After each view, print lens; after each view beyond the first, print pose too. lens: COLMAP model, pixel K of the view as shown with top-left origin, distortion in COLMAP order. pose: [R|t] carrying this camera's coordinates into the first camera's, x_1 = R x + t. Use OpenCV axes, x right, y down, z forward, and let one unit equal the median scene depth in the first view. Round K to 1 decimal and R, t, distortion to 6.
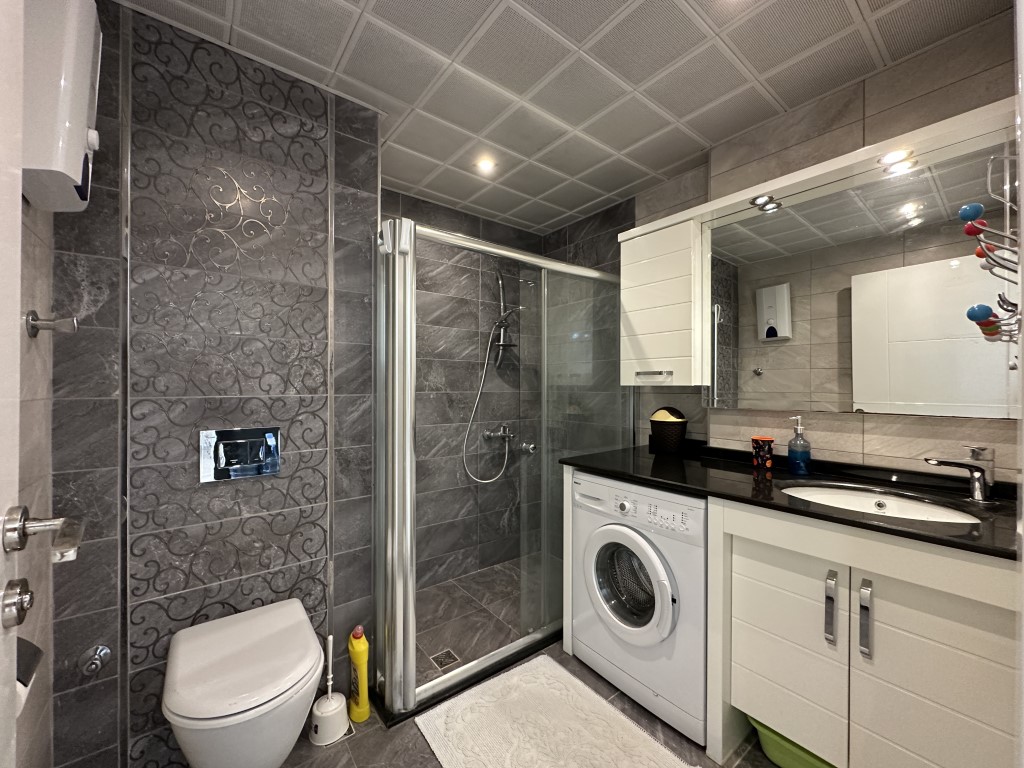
lens RADIAL K [[409.7, 0, 512.0], [0, 409.7, 384.0], [0, 0, 1]] dist [-0.001097, -0.000233]
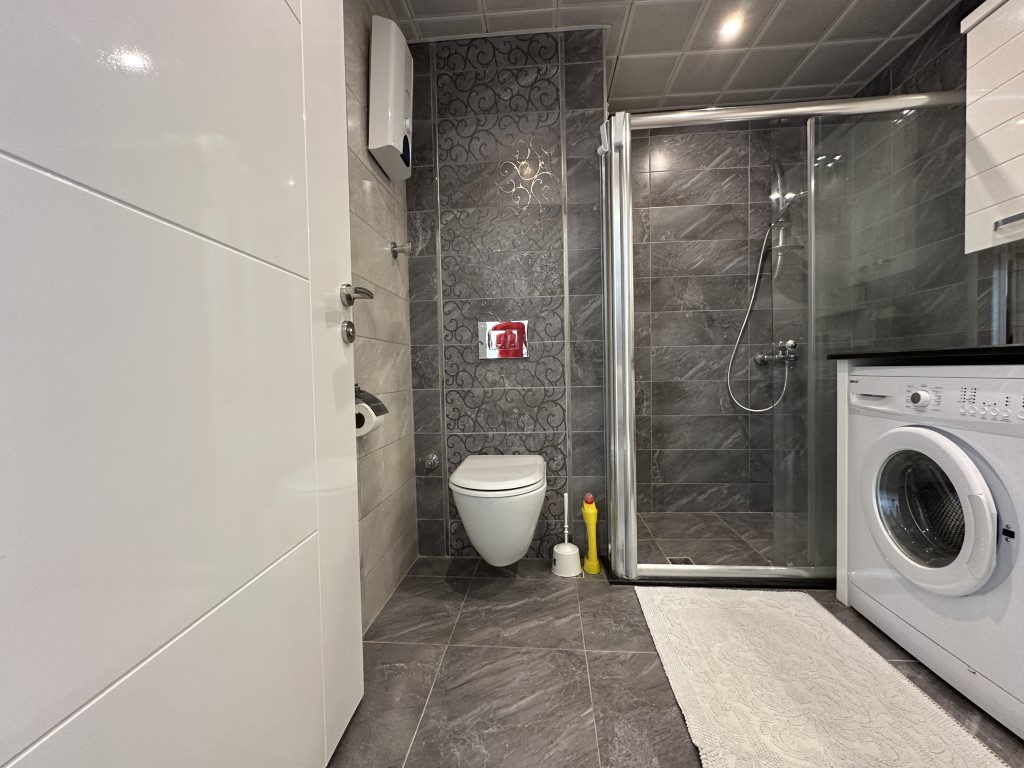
lens RADIAL K [[409.7, 0, 512.0], [0, 409.7, 384.0], [0, 0, 1]] dist [-0.001097, -0.000233]
pose [[0.738339, 0.001850, -0.674427, 0.232988], [0.024752, 0.999248, 0.029839, 0.238895], [0.673975, -0.038725, 0.737738, 0.018864]]
